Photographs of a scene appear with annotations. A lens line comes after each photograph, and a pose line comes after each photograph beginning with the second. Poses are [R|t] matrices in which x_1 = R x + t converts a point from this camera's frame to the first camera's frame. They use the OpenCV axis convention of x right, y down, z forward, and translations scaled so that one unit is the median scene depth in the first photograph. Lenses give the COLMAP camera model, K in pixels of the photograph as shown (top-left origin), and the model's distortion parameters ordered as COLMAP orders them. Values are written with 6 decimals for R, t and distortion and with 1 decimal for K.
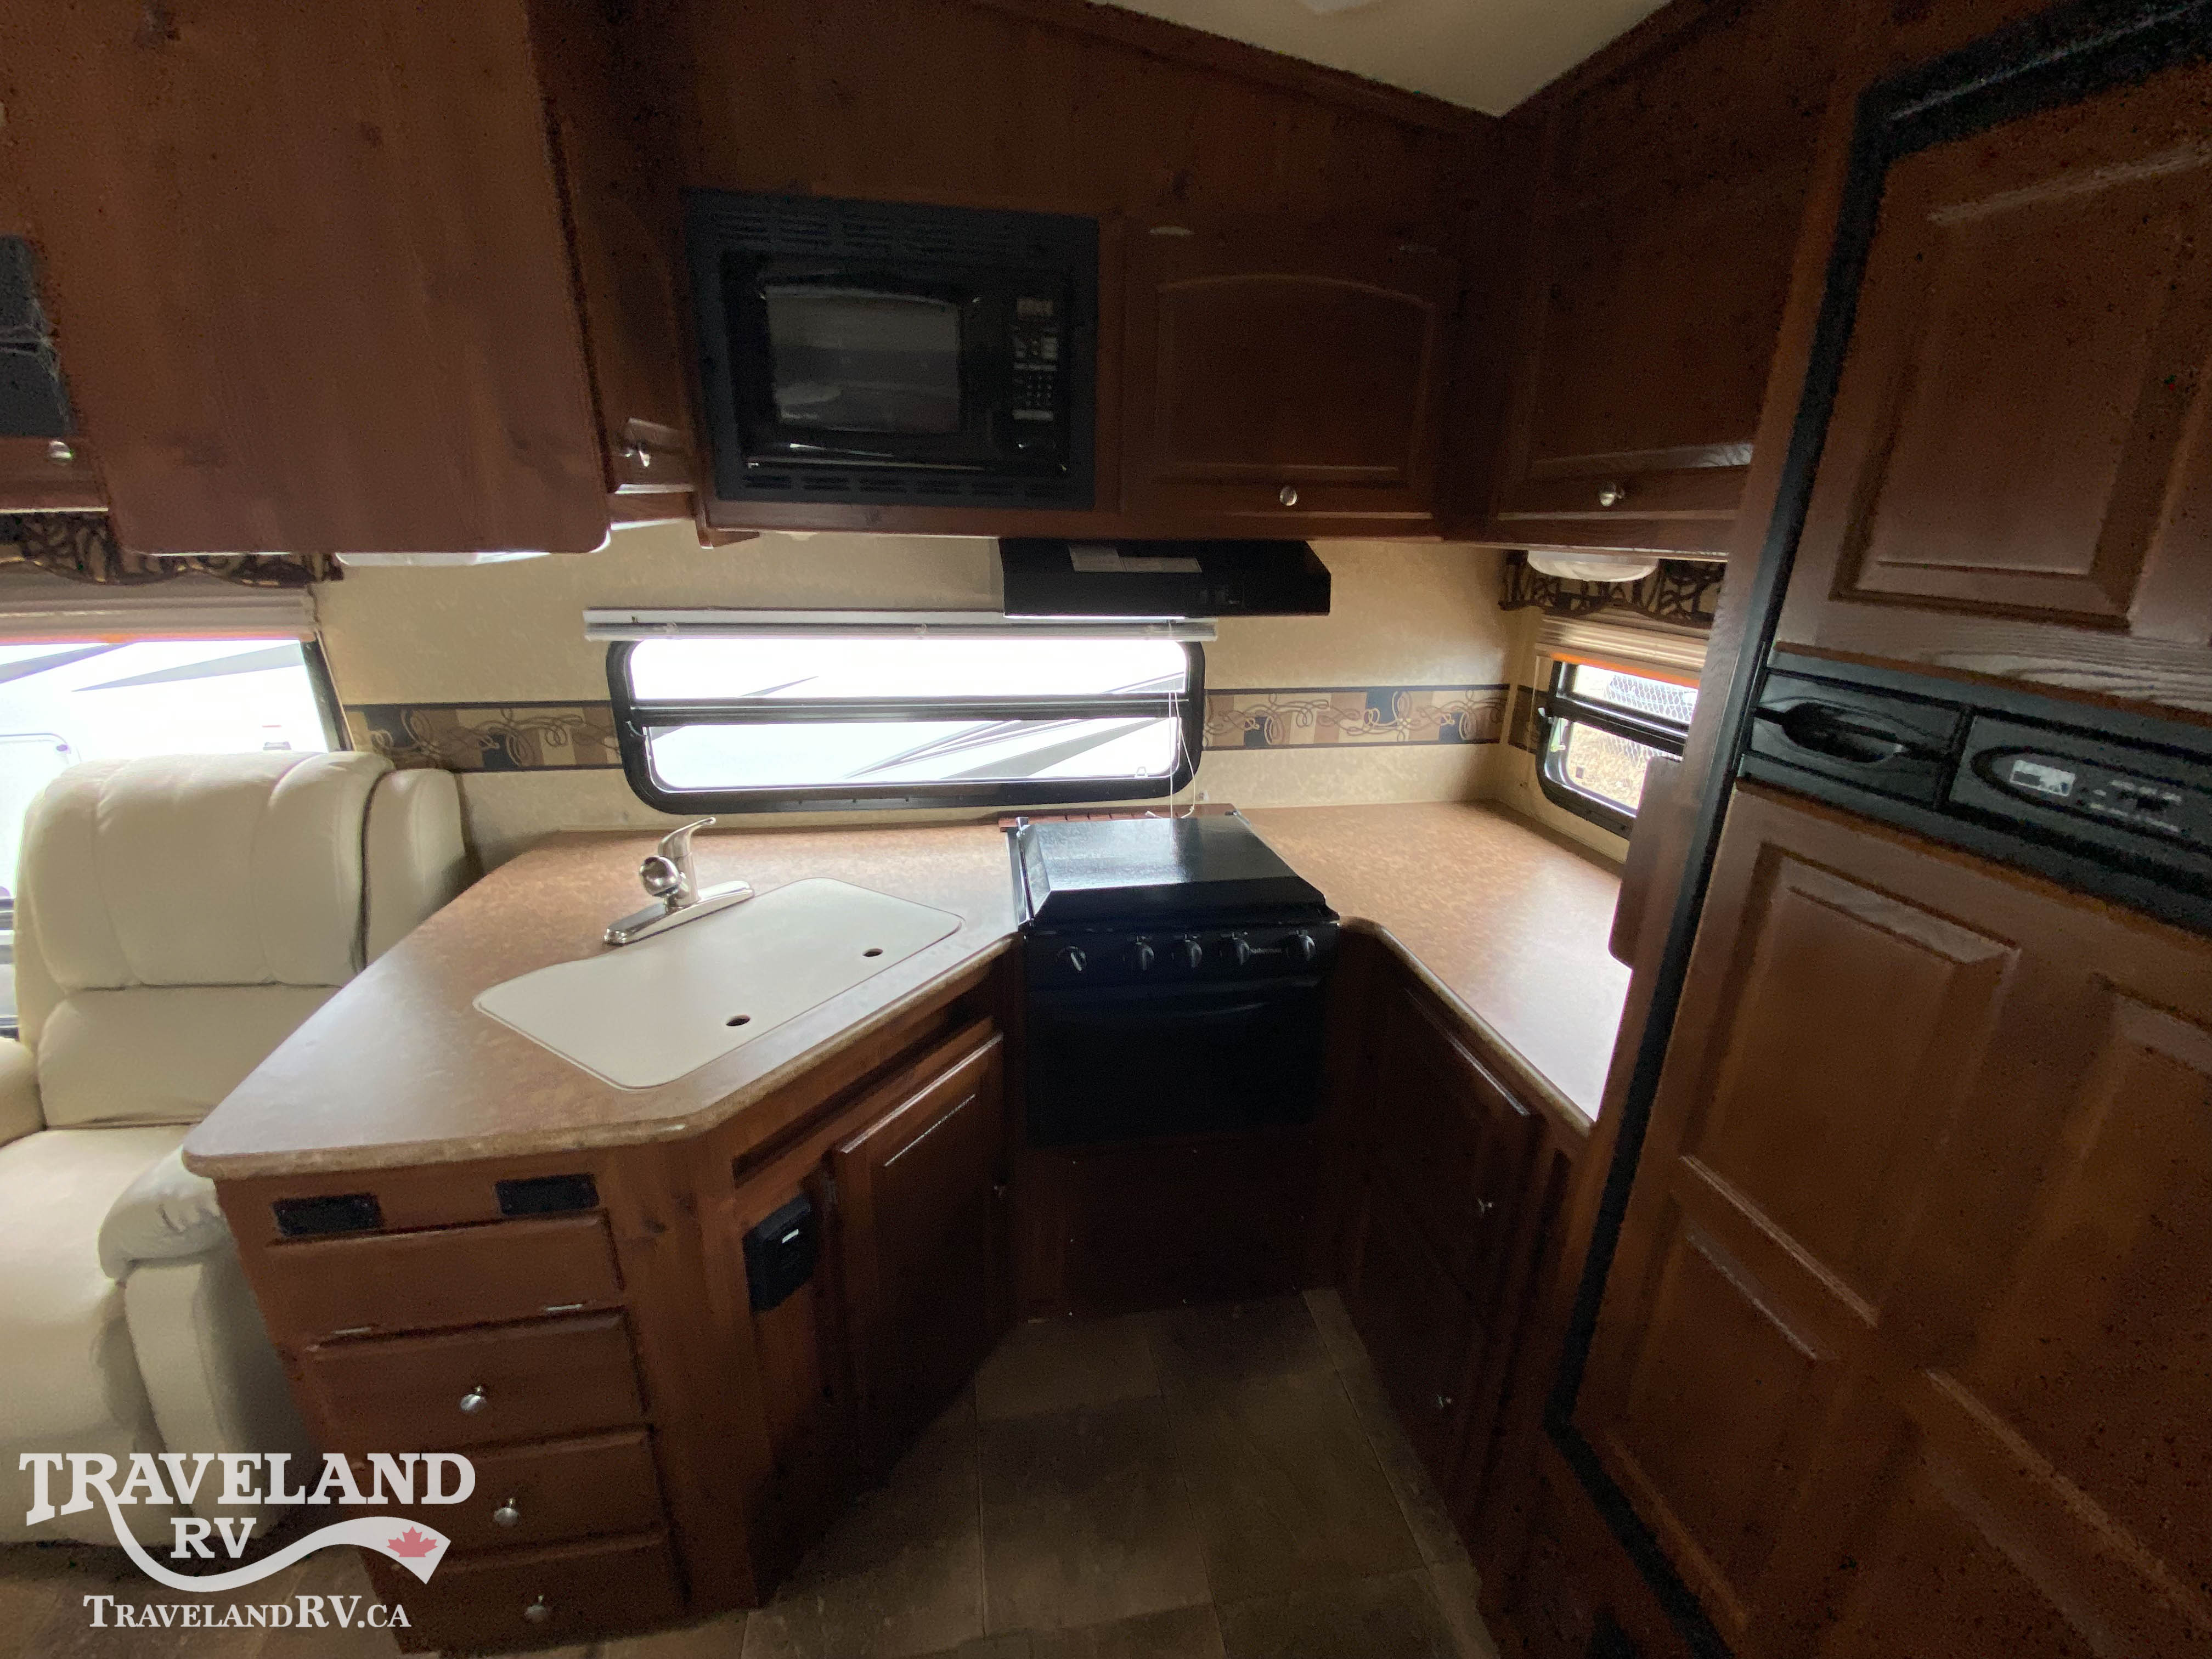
lens RADIAL K [[888.5, 0, 1098.5], [0, 888.5, 830.4], [0, 0, 1]] dist [0.017375, -0.018513]
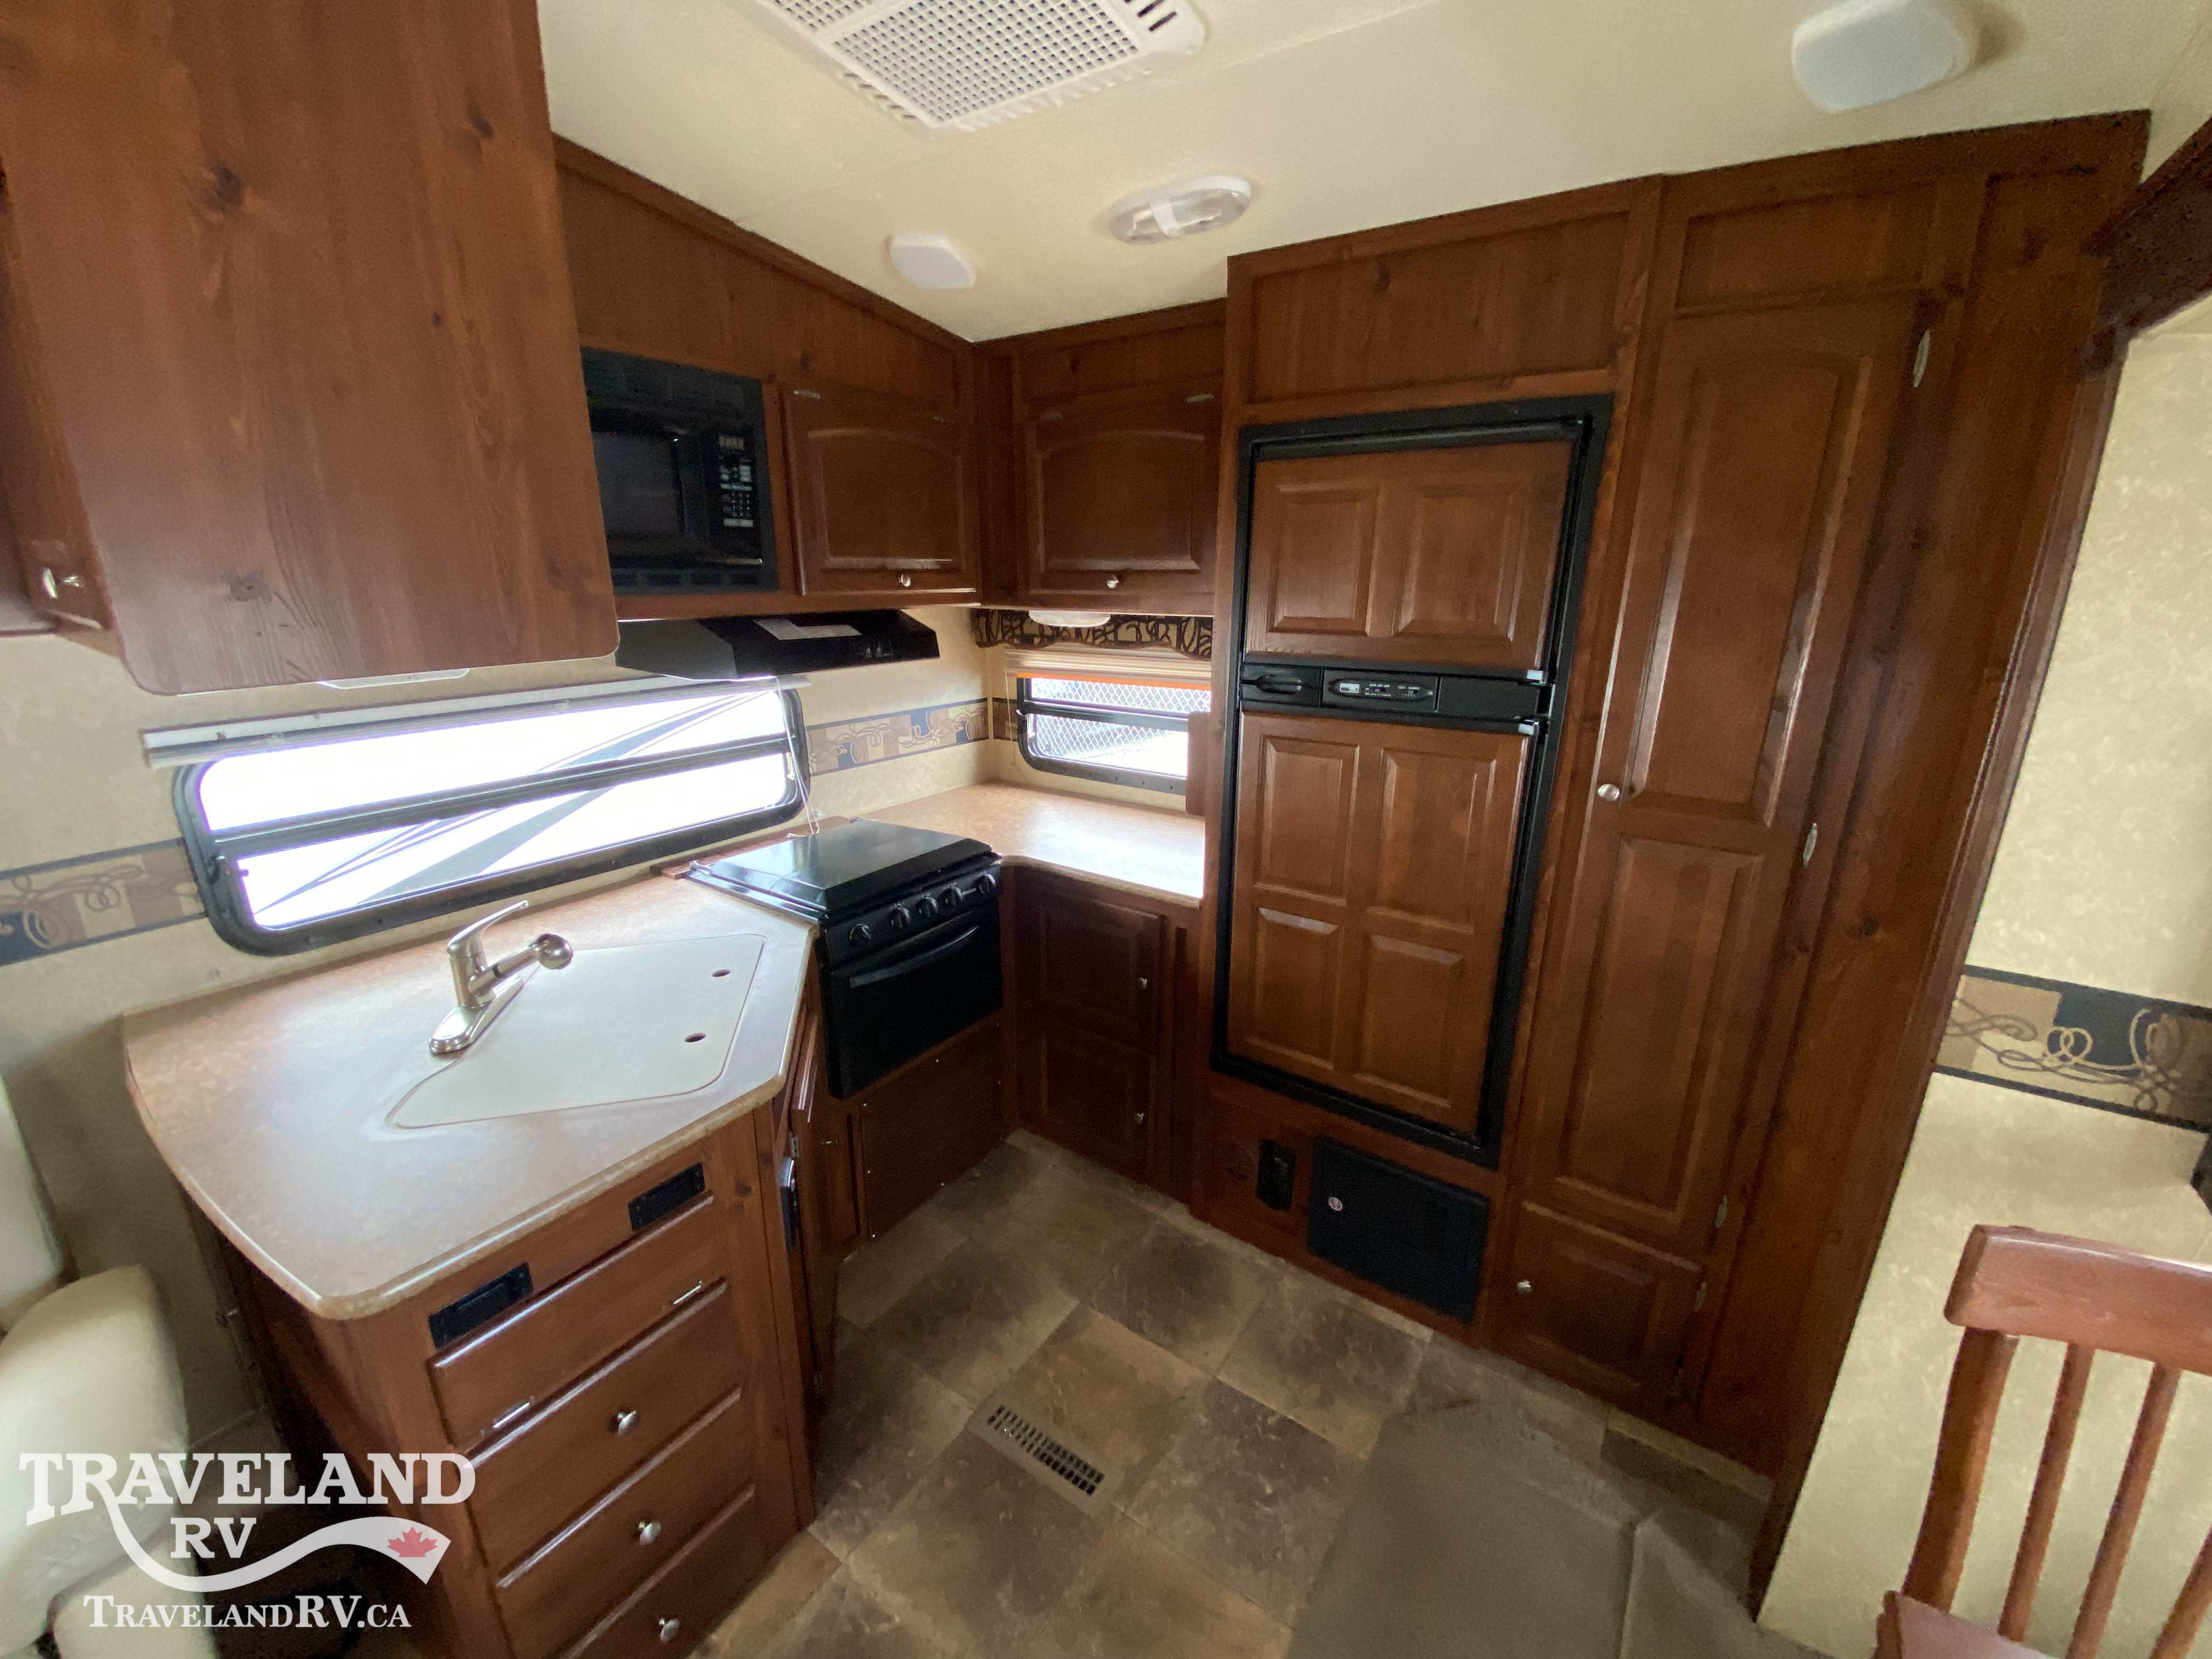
lens RADIAL K [[867.3, 0, 1103.7], [0, 867.3, 829.5], [0, 0, 1]] dist [0.001958, -0.014782]
pose [[0.696353, -0.216742, 0.684190, -0.509497], [0.243711, 0.968074, 0.058629, 0.008715], [-0.675054, 0.125918, 0.726944, -0.152144]]
